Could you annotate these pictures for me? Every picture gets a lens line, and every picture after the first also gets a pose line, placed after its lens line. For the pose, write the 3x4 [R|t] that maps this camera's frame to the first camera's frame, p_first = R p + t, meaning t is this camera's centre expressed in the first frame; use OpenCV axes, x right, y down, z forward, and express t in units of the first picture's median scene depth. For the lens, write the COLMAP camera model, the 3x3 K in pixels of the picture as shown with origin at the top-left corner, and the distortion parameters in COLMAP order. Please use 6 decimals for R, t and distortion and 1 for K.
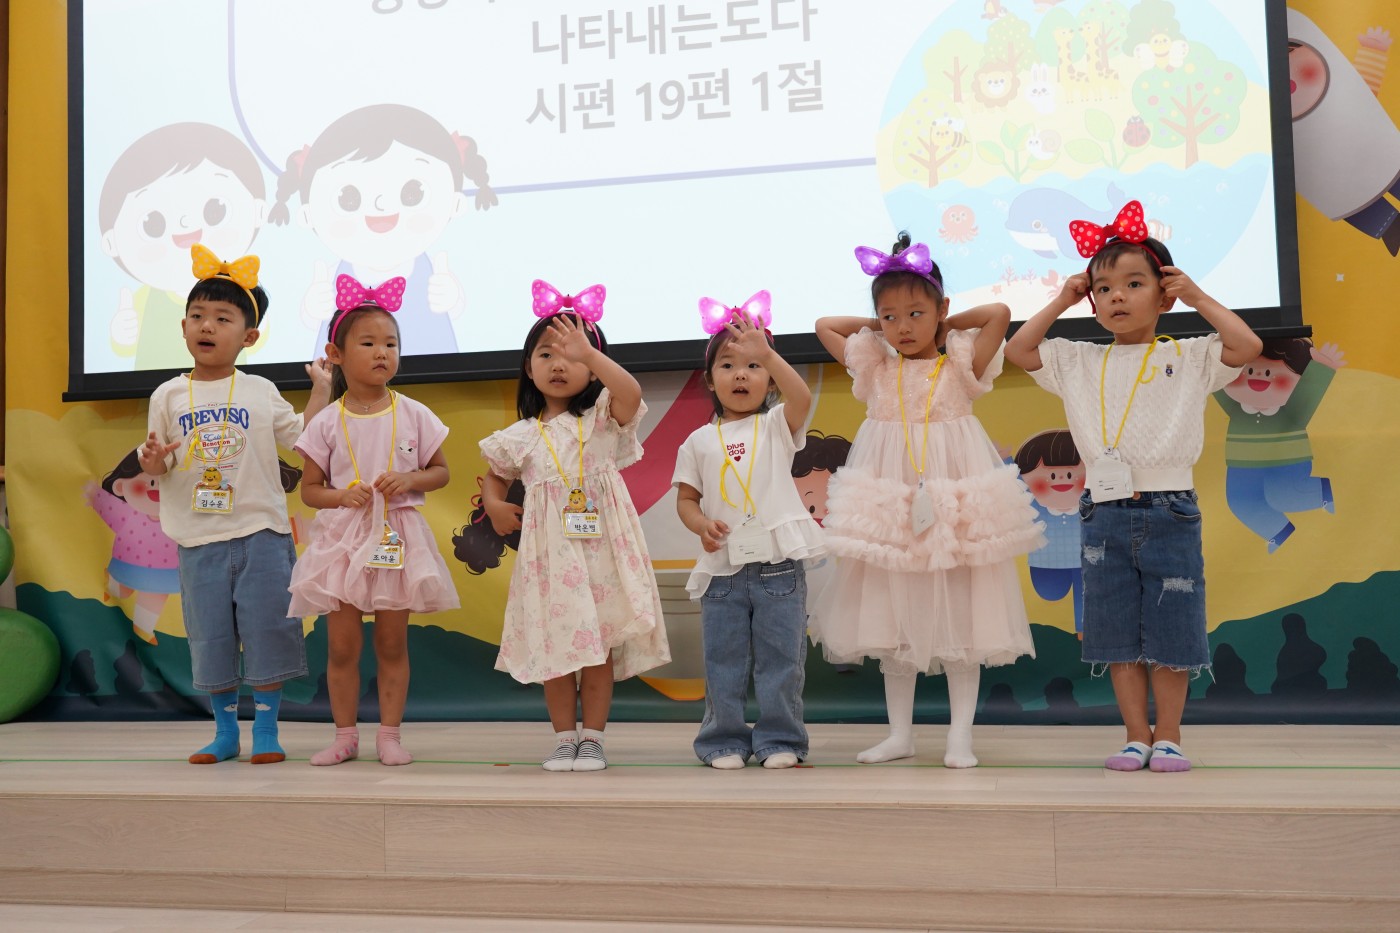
lens RADIAL K [[1566.8, 0, 700.0], [0, 1566.8, 466.5], [0, 0, 1]] dist [-0.001397, 0.000282]
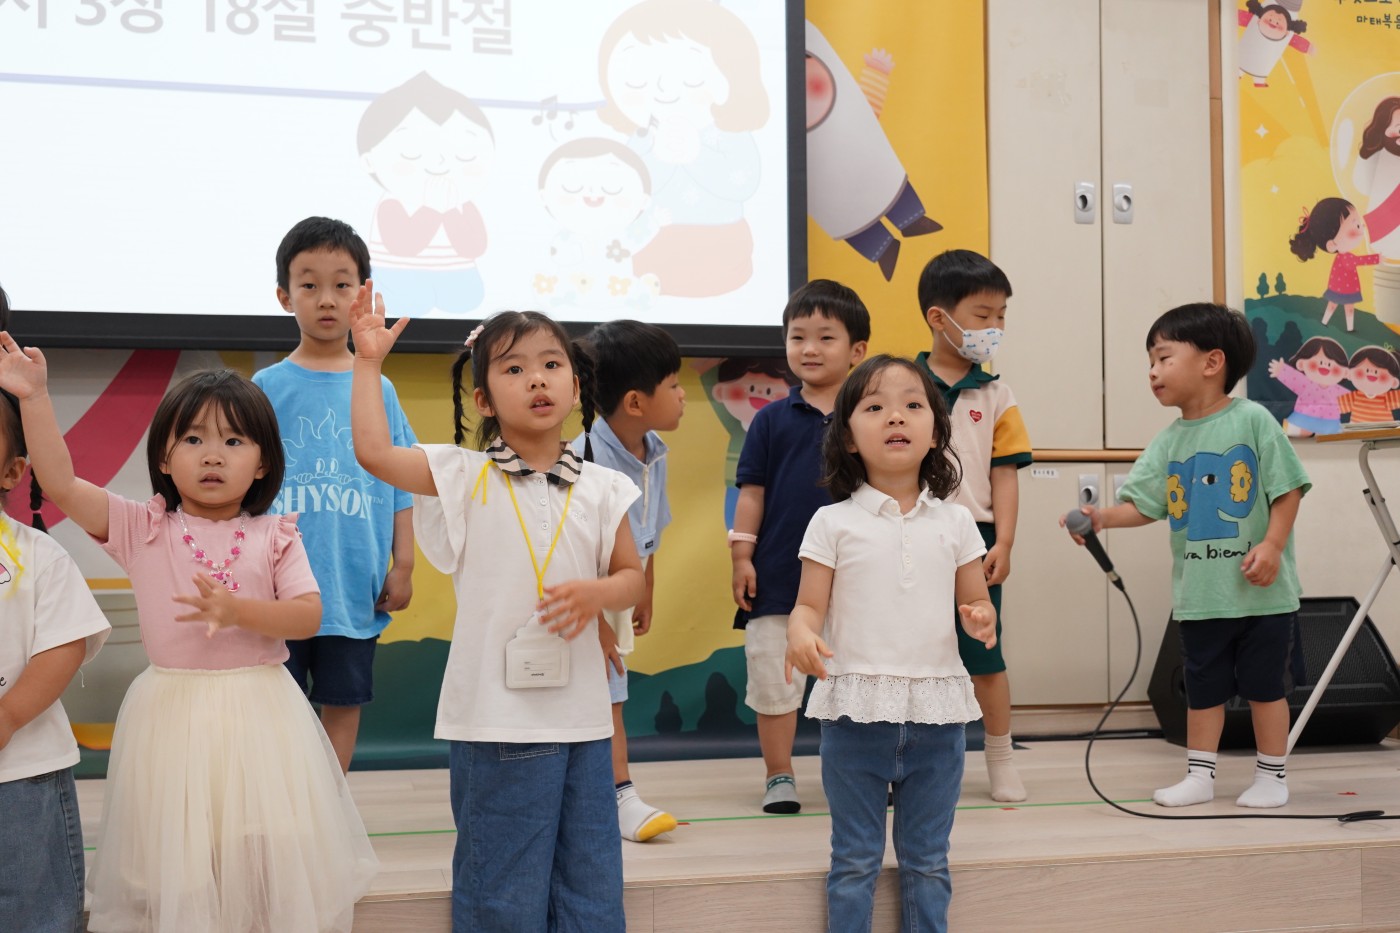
lens RADIAL K [[1672.0, 0, 703.6], [0, 1672.0, 466.3], [0, 0, 1]] dist [-0.007090, 0.044206]
pose [[0.906055, 0.032710, 0.421893, -0.107288], [-0.040200, 0.999152, 0.008868, -0.021177], [-0.421245, -0.024995, 0.906602, 0.080390]]
